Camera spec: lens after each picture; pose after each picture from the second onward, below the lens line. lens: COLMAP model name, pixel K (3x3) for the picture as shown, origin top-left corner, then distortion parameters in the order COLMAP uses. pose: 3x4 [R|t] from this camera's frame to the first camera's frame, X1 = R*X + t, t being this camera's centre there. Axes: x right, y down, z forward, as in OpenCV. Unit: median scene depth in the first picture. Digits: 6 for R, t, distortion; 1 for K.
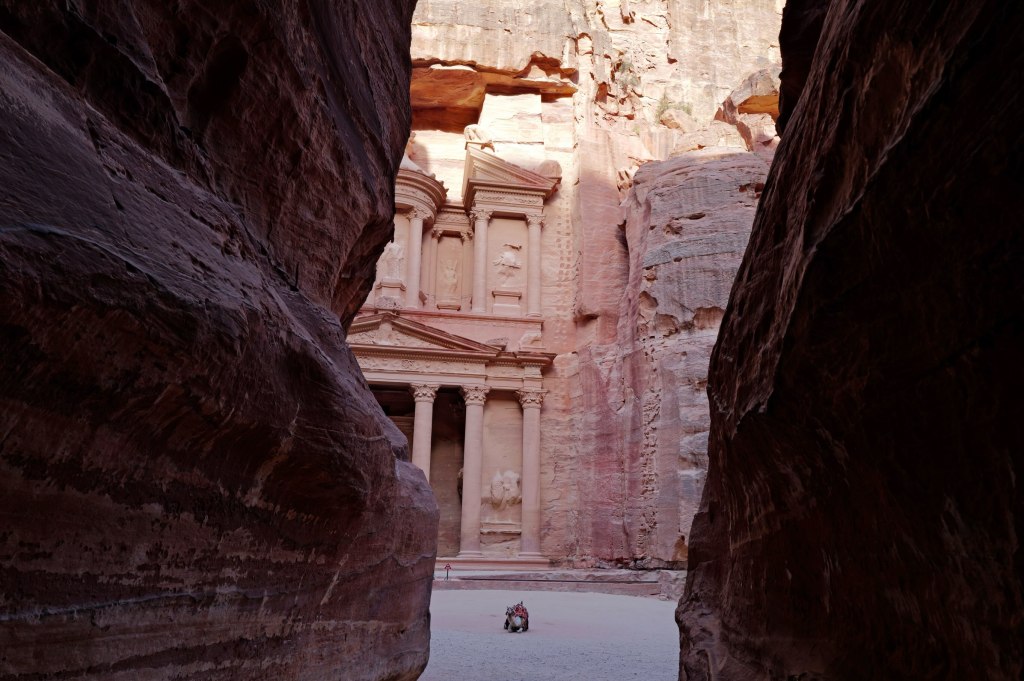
lens RADIAL K [[804.9, 0, 512.0], [0, 804.9, 340.5], [0, 0, 1]] dist [0.081965, -0.000022]
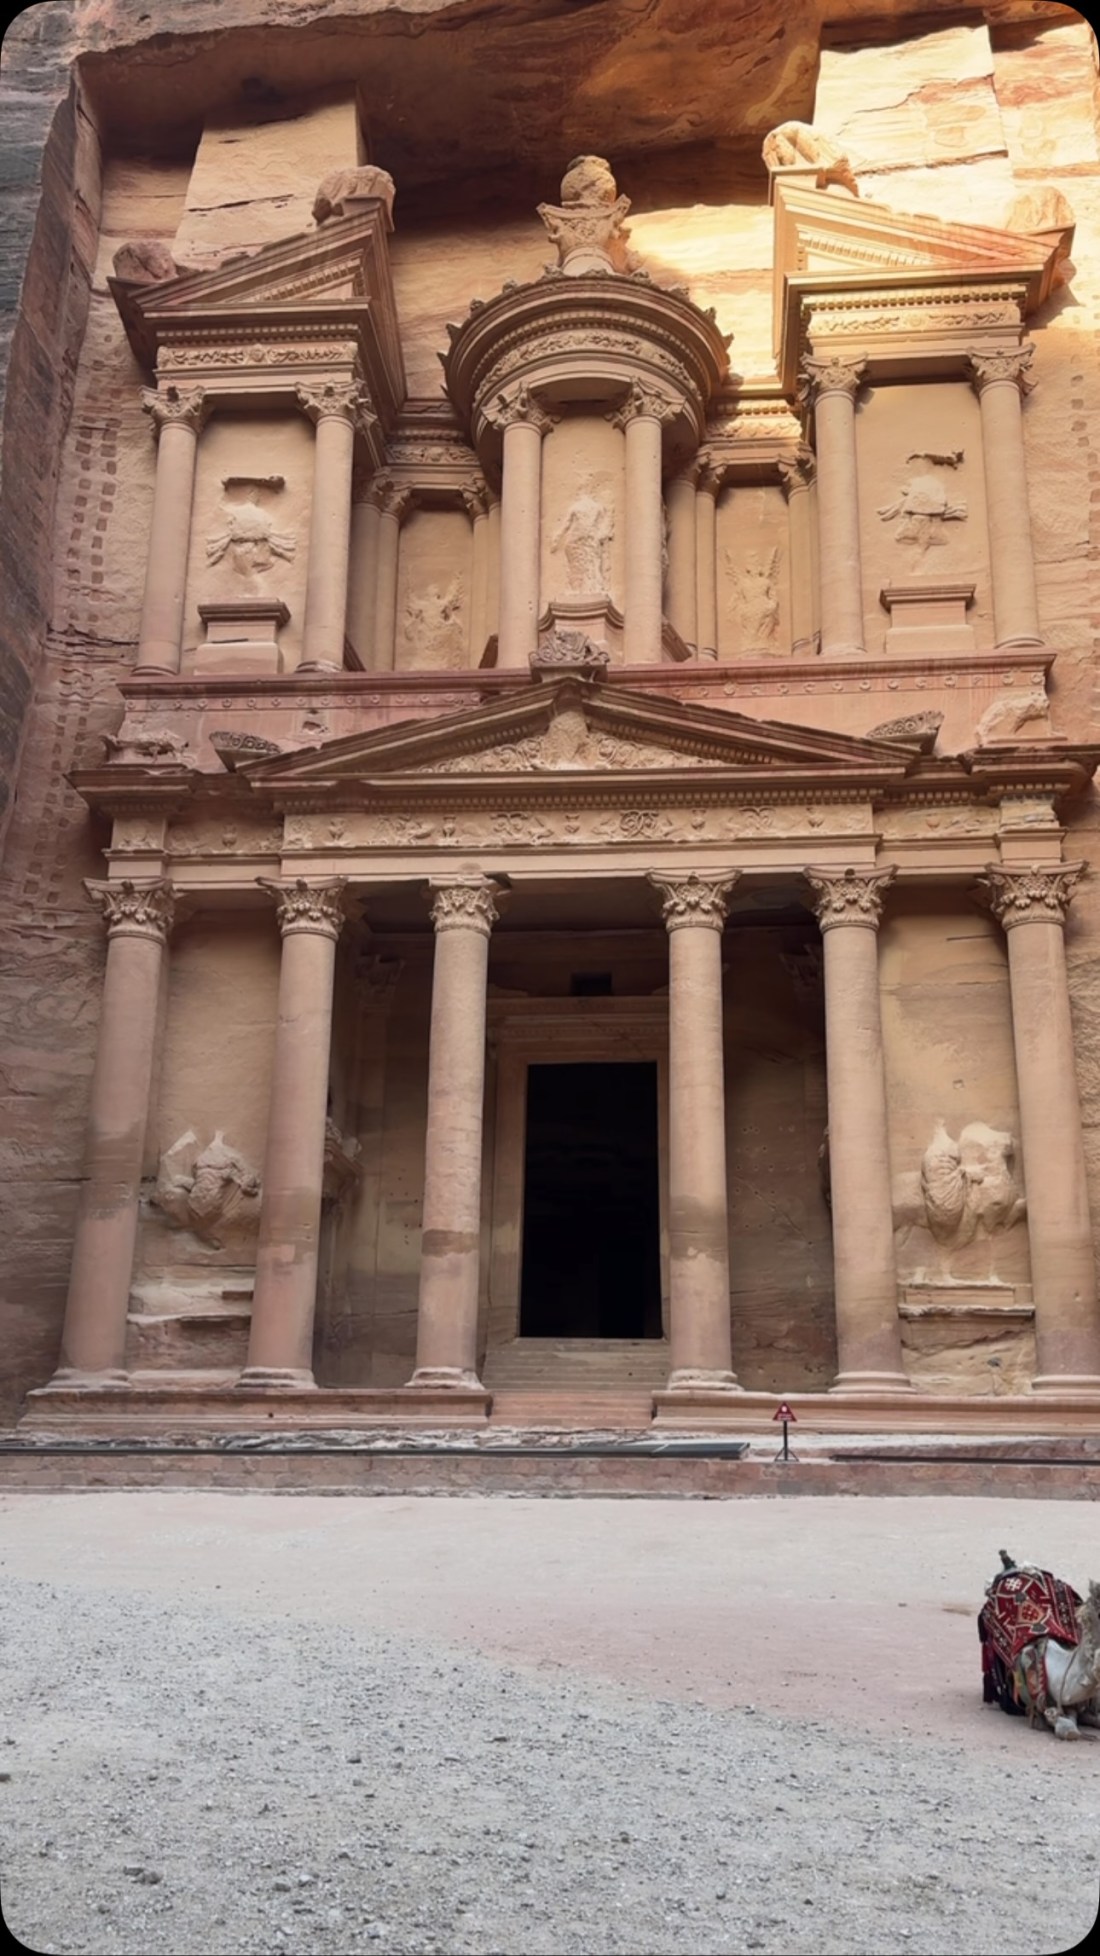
lens RADIAL K [[1582.0, 0, 550.0], [0, 1582.0, 978.0], [0, 0, 1]] dist [0.130446, -0.206173]
pose [[0.964594, -0.079562, -0.251451, -0.002823], [0.076045, 0.996823, -0.023689, 0.104309], [0.252536, 0.003729, 0.967580, 0.338270]]
